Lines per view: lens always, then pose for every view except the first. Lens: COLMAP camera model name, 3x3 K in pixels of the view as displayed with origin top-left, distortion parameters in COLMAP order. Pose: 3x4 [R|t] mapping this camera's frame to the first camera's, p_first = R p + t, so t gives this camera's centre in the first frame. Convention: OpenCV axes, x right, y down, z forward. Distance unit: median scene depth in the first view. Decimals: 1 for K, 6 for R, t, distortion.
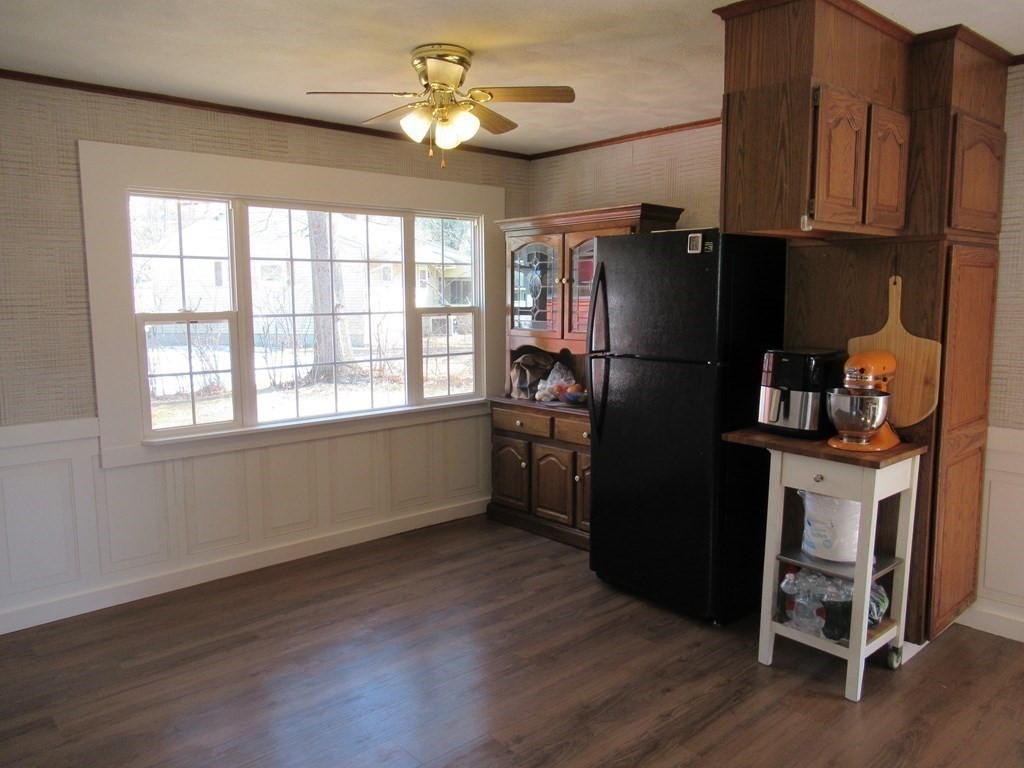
lens RADIAL K [[764.3, 0, 512.0], [0, 764.3, 384.0], [0, 0, 1]] dist [-0.010197, -0.007564]
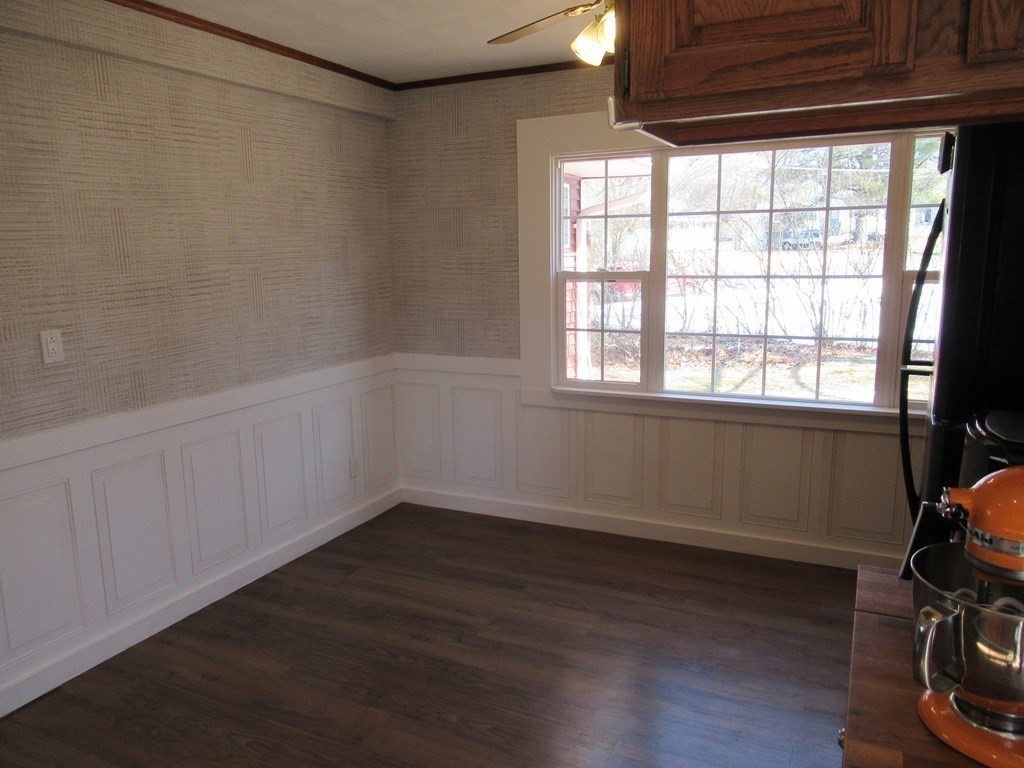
lens RADIAL K [[764.3, 0, 512.0], [0, 764.3, 384.0], [0, 0, 1]] dist [-0.010197, -0.007564]
pose [[0.372217, 0.159876, -0.914273, 0.496532], [-0.095033, 0.986440, 0.133807, -0.070483], [0.923268, 0.037081, 0.382363, 0.502492]]
